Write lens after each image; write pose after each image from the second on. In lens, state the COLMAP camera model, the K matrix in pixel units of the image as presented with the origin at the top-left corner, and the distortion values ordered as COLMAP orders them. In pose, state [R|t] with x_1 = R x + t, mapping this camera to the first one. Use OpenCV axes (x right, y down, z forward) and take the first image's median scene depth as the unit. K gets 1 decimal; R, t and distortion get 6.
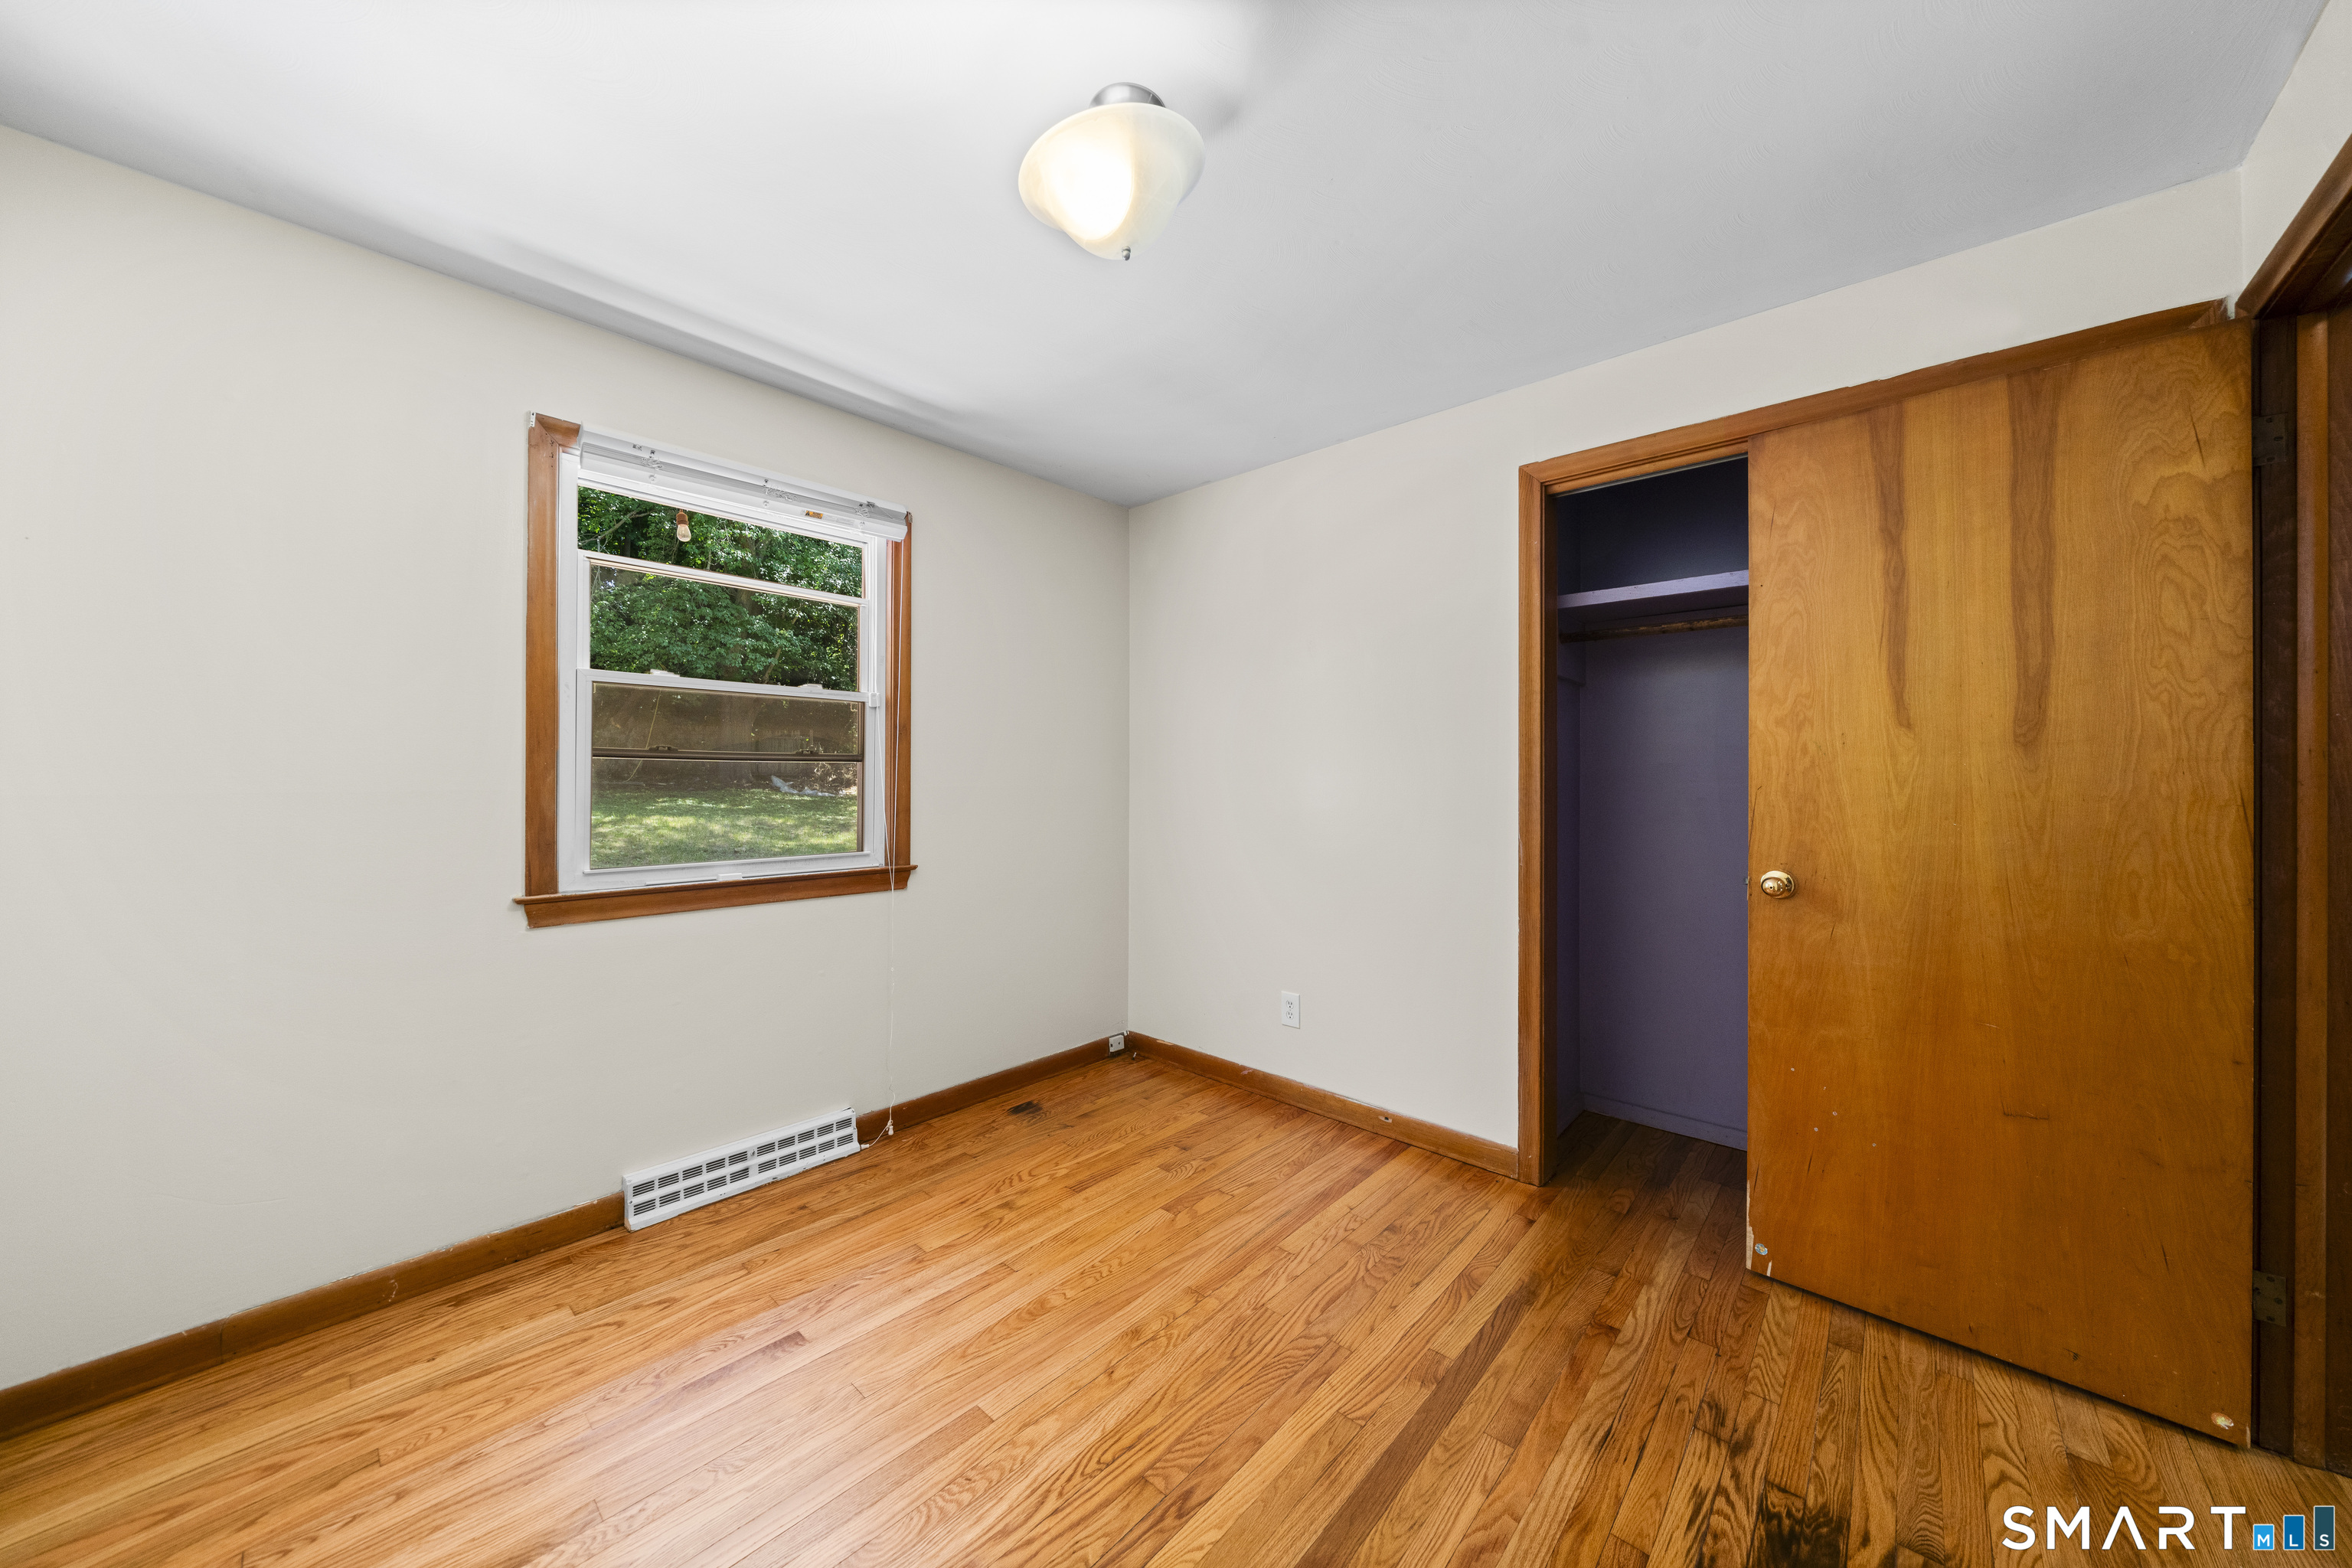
lens RADIAL K [[805.2, 0, 1175.8], [0, 805.2, 782.0], [0, 0, 1]] dist [-0.005795, 0.000257]
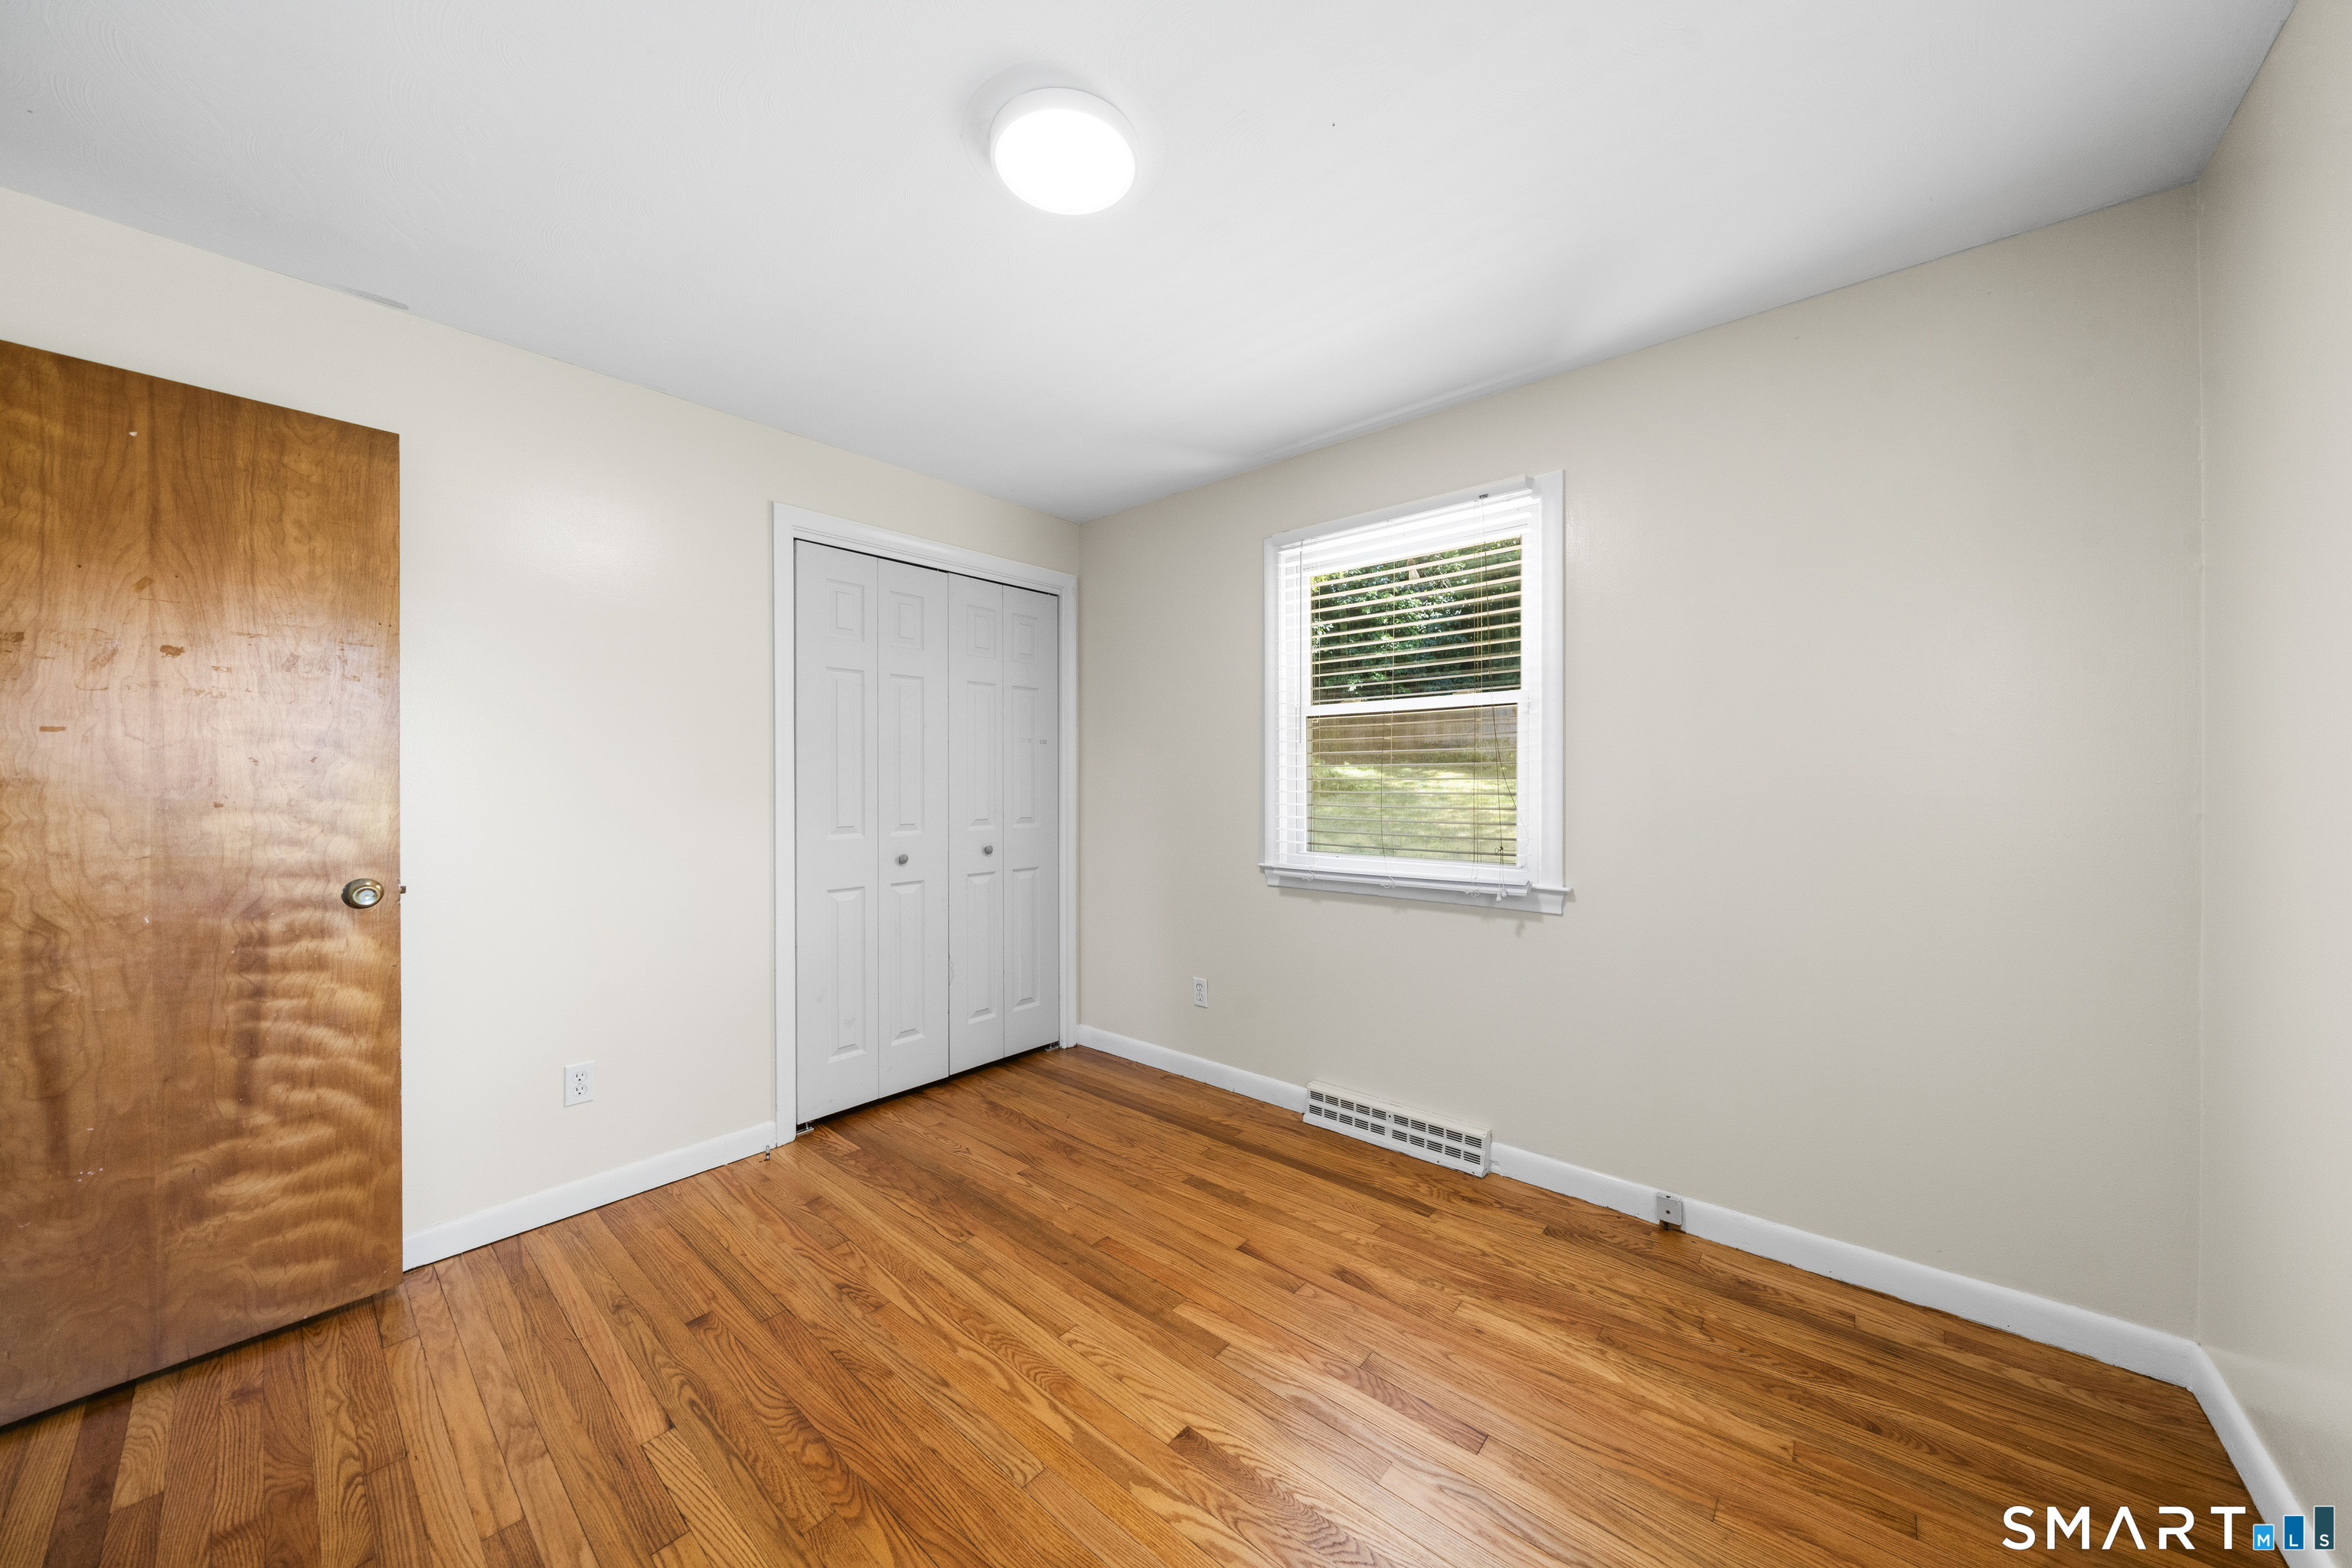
lens RADIAL K [[805.2, 0, 1176.2], [0, 805.2, 782.8], [0, 0, 1]] dist [-0.005795, 0.000257]
pose [[0.022355, -0.003145, -0.999745, 0.611905], [-0.002756, 0.999991, -0.003208, -0.002821], [0.999746, 0.002827, 0.022346, 0.691689]]
